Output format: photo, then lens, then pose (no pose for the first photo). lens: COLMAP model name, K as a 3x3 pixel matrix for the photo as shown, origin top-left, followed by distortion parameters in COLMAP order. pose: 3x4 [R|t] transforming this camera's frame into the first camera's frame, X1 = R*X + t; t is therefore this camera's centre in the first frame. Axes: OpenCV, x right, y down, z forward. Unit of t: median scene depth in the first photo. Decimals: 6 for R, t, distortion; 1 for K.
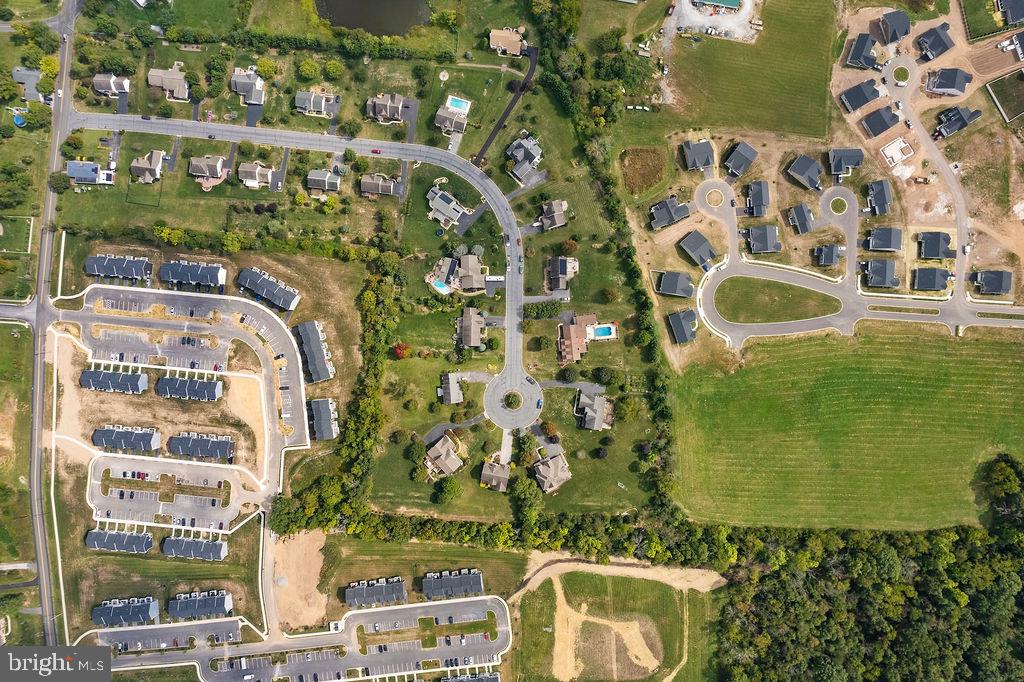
lens RADIAL K [[655.3, 0, 511.1], [0, 655.3, 341.5], [0, 0, 1]] dist [-0.086017, 0.078802]
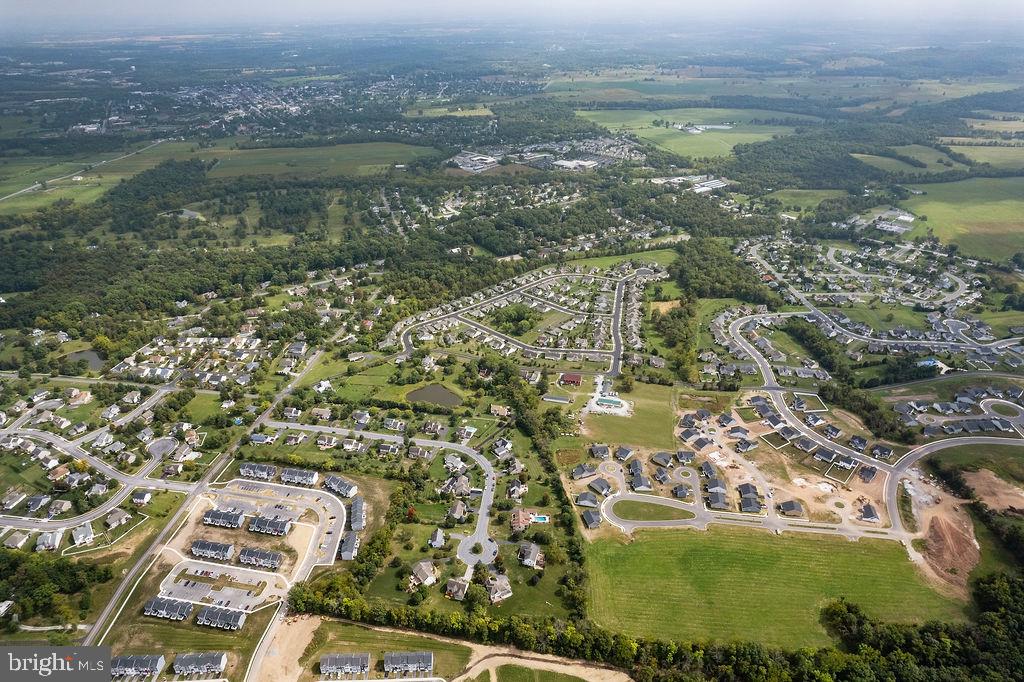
lens RADIAL K [[655.3, 0, 511.1], [0, 655.3, 341.5], [0, 0, 1]] dist [-0.086017, 0.078802]
pose [[0.995686, 0.044655, -0.081338, 0.177402], [-0.092790, 0.480402, -0.872126, 1.140905], [0.000130, 0.875911, 0.482473, -0.122116]]
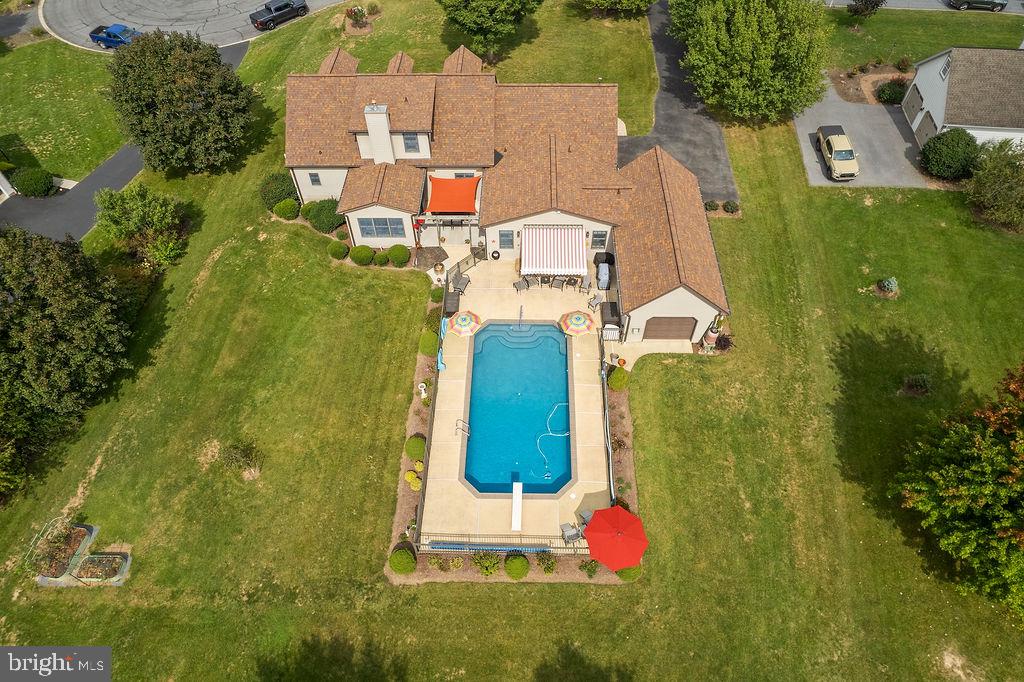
lens RADIAL K [[655.3, 0, 511.1], [0, 655.3, 341.5], [0, 0, 1]] dist [-0.086017, 0.078802]
pose [[-0.130388, 0.784839, -0.605827, 0.185486], [-0.991223, -0.089739, 0.097079, -0.021313], [0.021825, 0.613168, 0.789651, 0.923337]]
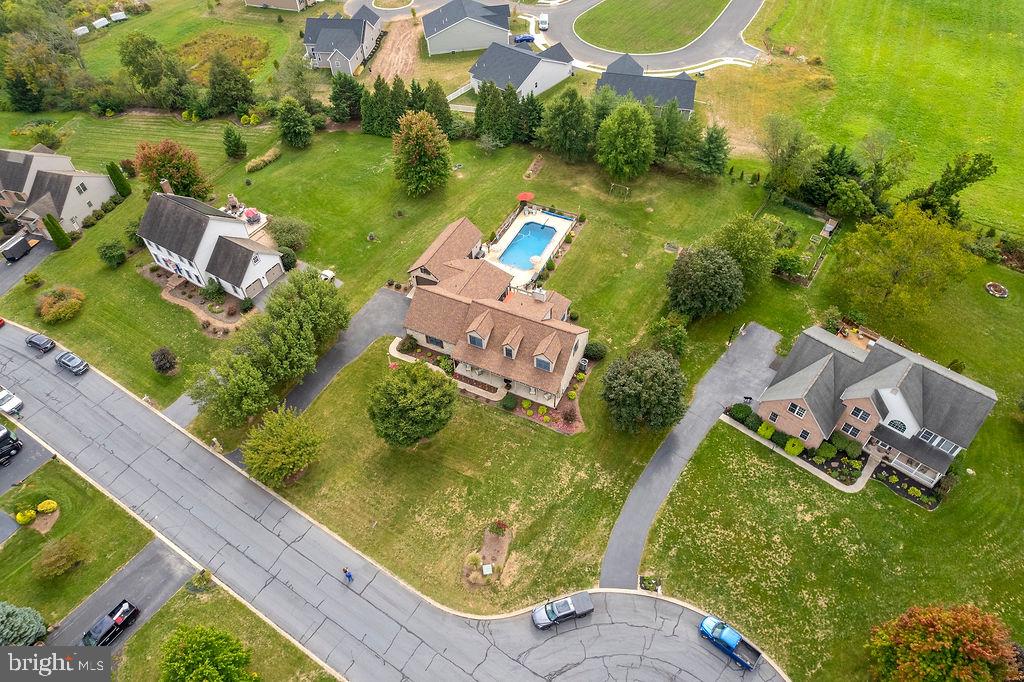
lens RADIAL K [[655.3, 0, 511.1], [0, 655.3, 341.5], [0, 0, 1]] dist [-0.086017, 0.078802]
pose [[0.527252, -0.629280, 0.570974, -0.022961], [0.849654, 0.382825, -0.362674, 0.080298], [0.009640, 0.676351, 0.736516, 0.843588]]
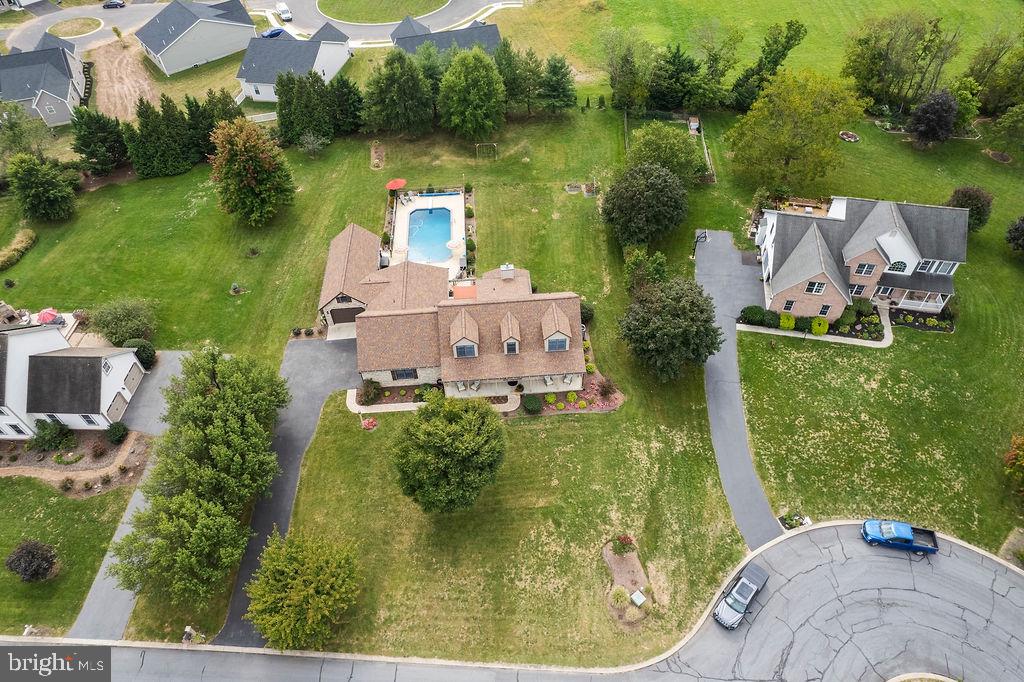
lens RADIAL K [[655.3, 0, 511.1], [0, 655.3, 341.5], [0, 0, 1]] dist [-0.086017, 0.078802]
pose [[0.037284, -0.733239, 0.678948, -0.020252], [0.999215, 0.018266, -0.035145, 0.018079], [0.013368, 0.679726, 0.733345, 0.871612]]
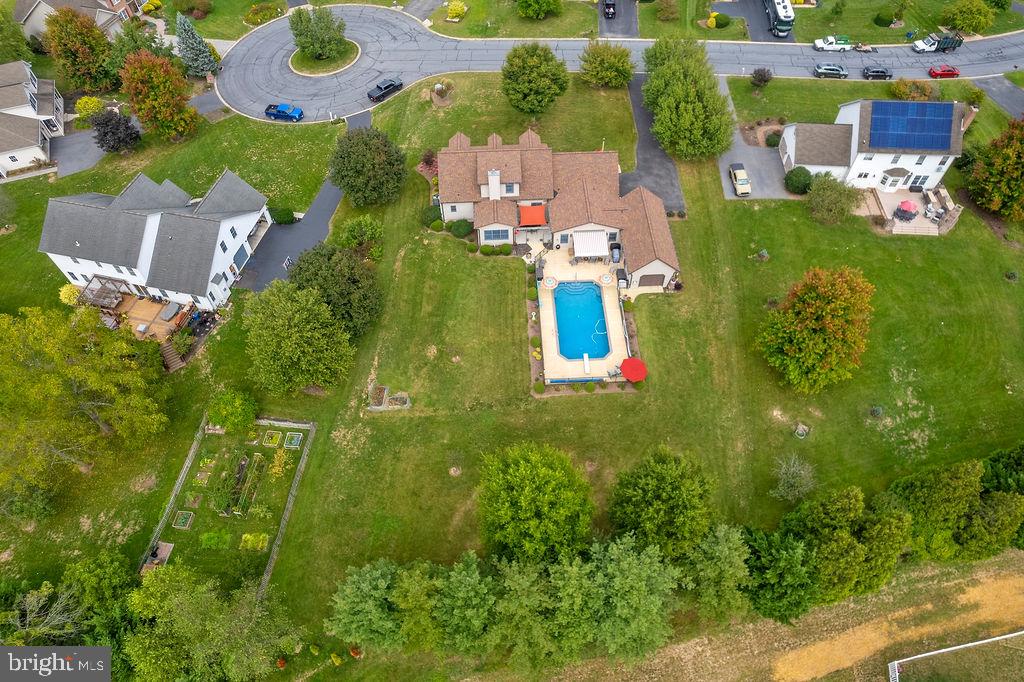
lens RADIAL K [[655.3, 0, 511.1], [0, 655.3, 341.5], [0, 0, 1]] dist [-0.086017, 0.078802]
pose [[-0.069779, 0.809749, -0.582613, 0.248260], [-0.997273, -0.042557, 0.060295, -0.006944], [0.024029, 0.585232, 0.810510, 0.856381]]
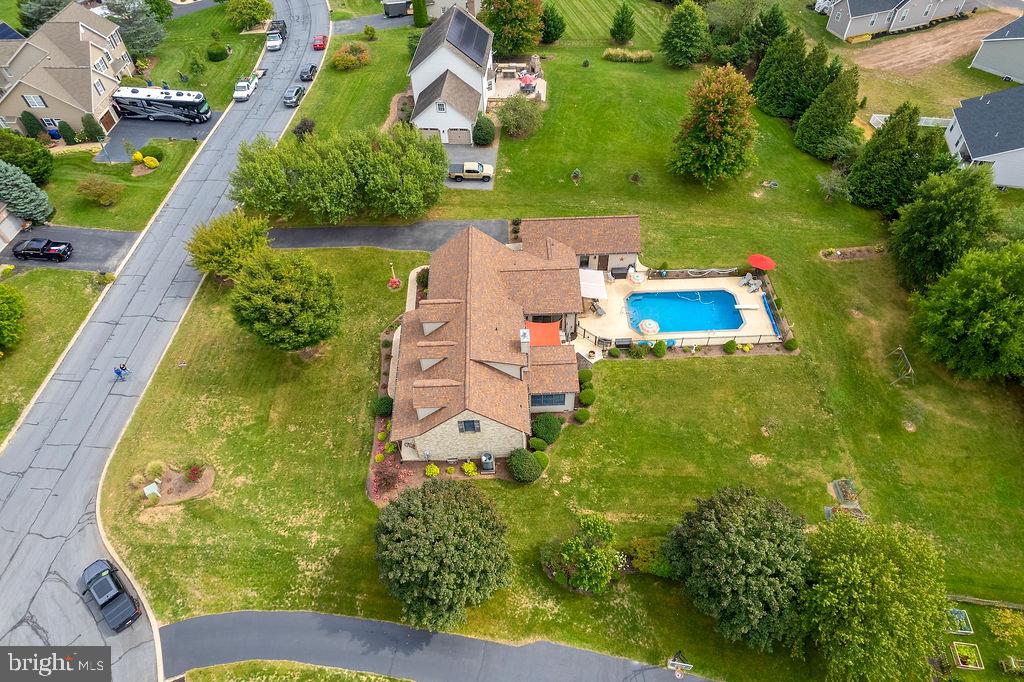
lens RADIAL K [[655.3, 0, 511.1], [0, 655.3, 341.5], [0, 0, 1]] dist [-0.086017, 0.078802]
pose [[0.997033, 0.049334, -0.059085, 0.107769], [-0.075754, 0.764995, -0.639566, 0.093494], [0.013648, 0.642144, 0.766462, 0.880841]]
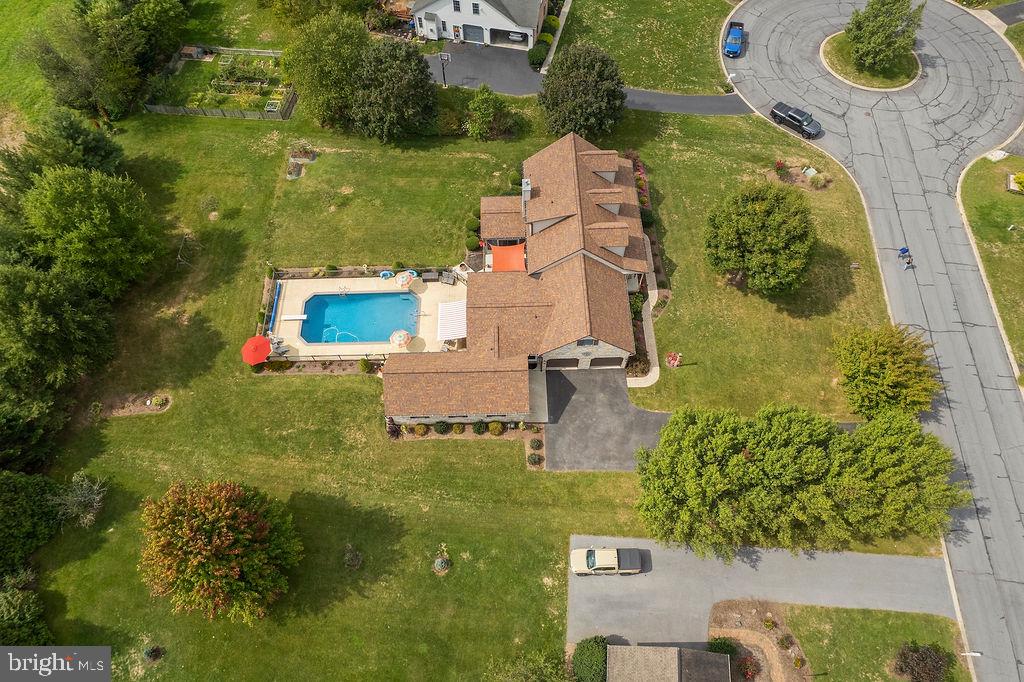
lens RADIAL K [[655.3, 0, 511.1], [0, 655.3, 341.5], [0, 0, 1]] dist [-0.086017, 0.078802]
pose [[-0.996066, -0.062915, 0.062399, 0.095170], [0.085247, -0.872553, 0.481025, -0.088620], [0.024183, 0.484452, 0.874484, 0.868609]]
